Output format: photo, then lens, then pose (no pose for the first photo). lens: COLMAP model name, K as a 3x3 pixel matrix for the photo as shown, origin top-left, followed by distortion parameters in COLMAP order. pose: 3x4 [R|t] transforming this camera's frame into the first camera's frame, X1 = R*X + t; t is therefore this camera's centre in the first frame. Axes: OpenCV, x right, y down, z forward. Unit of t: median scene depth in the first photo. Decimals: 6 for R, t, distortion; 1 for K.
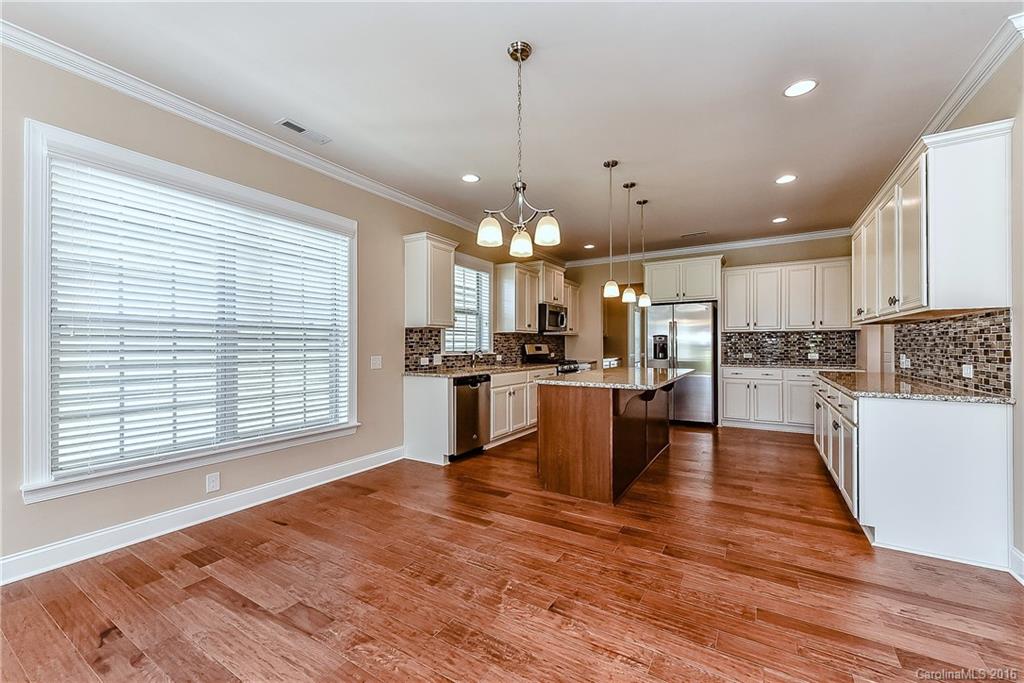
lens RADIAL K [[407.0, 0, 509.1], [0, 407.0, 342.6], [0, 0, 1]] dist [0.008324, -0.001096]
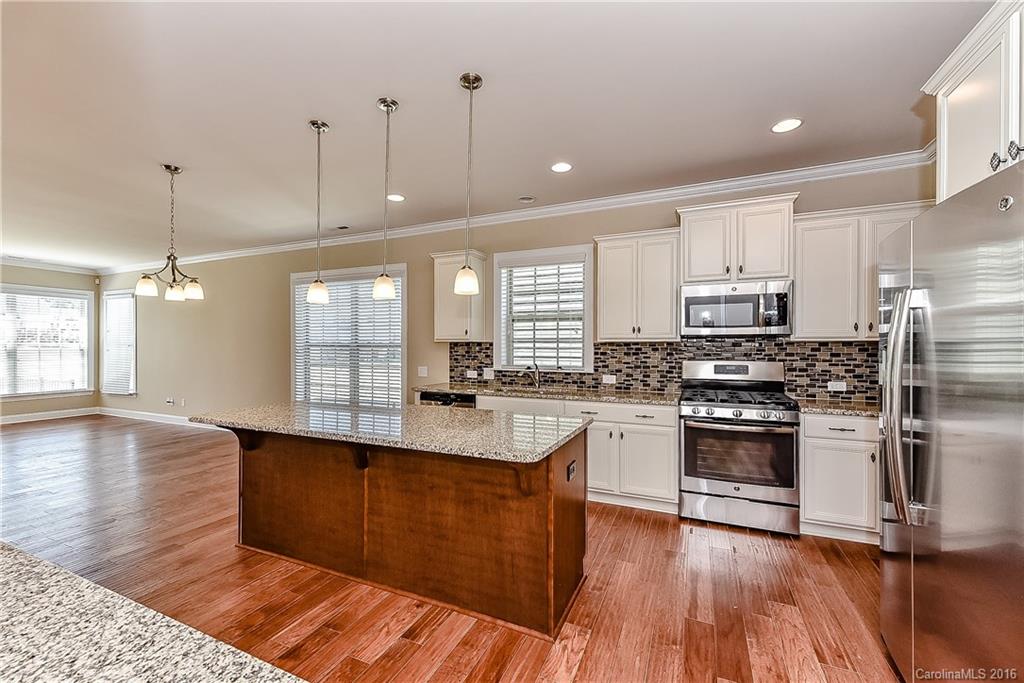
lens RADIAL K [[407.0, 0, 513.0], [0, 407.0, 345.1], [0, 0, 1]] dist [0.008324, -0.001096]
pose [[0.133790, -0.001845, -0.991008, 0.787265], [0.004504, 0.999989, -0.001254, -0.024179], [0.990999, -0.004296, 0.133797, 0.948515]]
